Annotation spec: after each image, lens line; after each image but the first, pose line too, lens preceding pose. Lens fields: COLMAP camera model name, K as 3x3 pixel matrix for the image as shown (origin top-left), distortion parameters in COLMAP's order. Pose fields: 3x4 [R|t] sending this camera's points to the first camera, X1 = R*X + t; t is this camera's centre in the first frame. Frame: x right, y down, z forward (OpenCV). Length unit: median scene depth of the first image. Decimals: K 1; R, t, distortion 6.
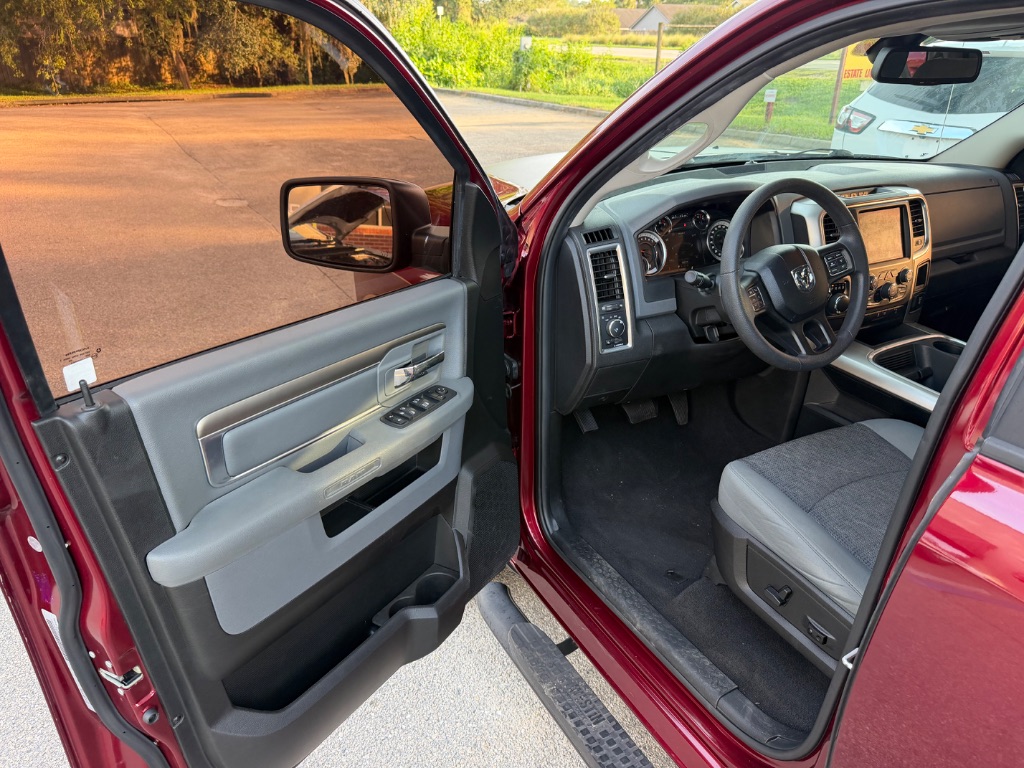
lens RADIAL K [[749.5, 0, 512.0], [0, 749.5, 384.0], [0, 0, 1]] dist [0.037747, -0.038089]
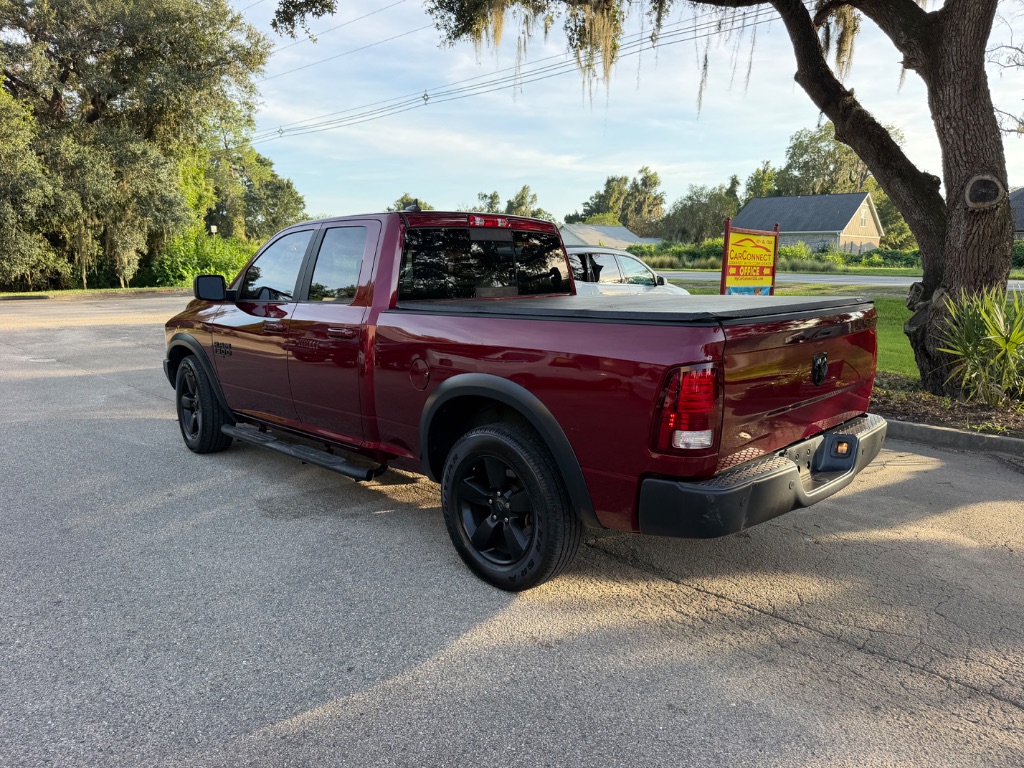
lens RADIAL K [[740.5, 0, 516.7], [0, 740.5, 384.9], [0, 0, 1]] dist [0.037613, -0.050566]
pose [[0.957233, -0.043282, 0.286063, 0.014704], [0.114294, 0.964895, -0.236463, 0.060374], [-0.265786, 0.259045, 0.928576, -0.126064]]
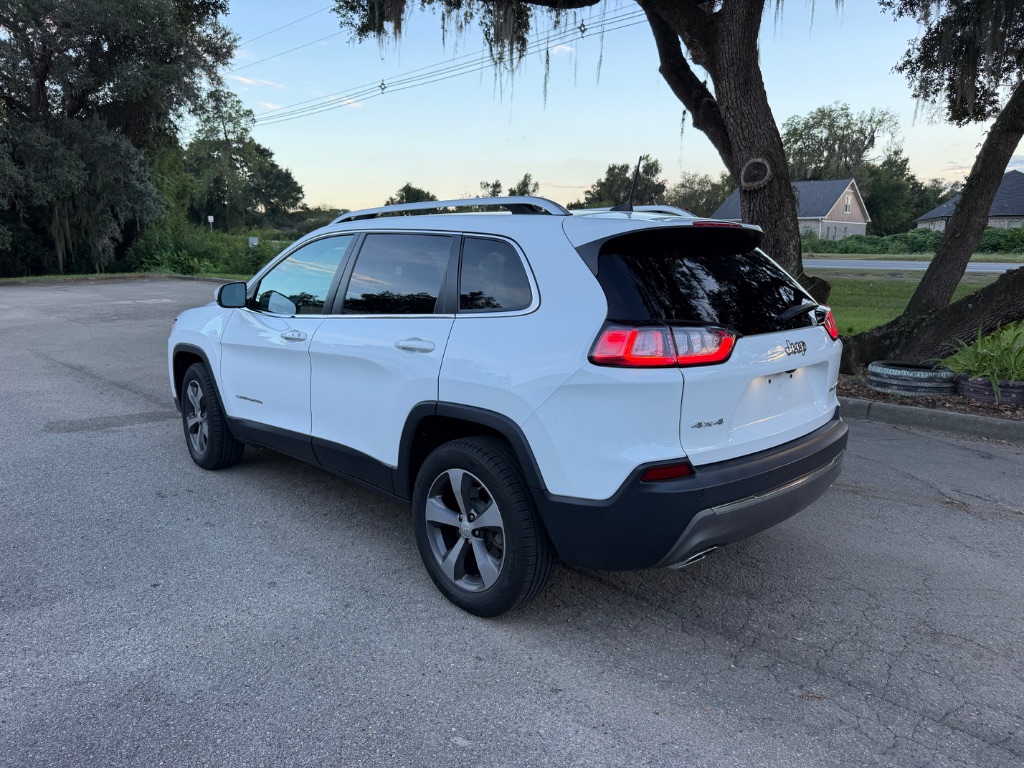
lens RADIAL K [[740.5, 0, 516.7], [0, 740.5, 384.9], [0, 0, 1]] dist [0.037613, -0.050566]
pose [[0.960431, -0.050347, 0.273928, 0.072642], [0.114702, 0.967748, -0.224293, 0.090173], [-0.253801, 0.246838, 0.935230, -0.178450]]
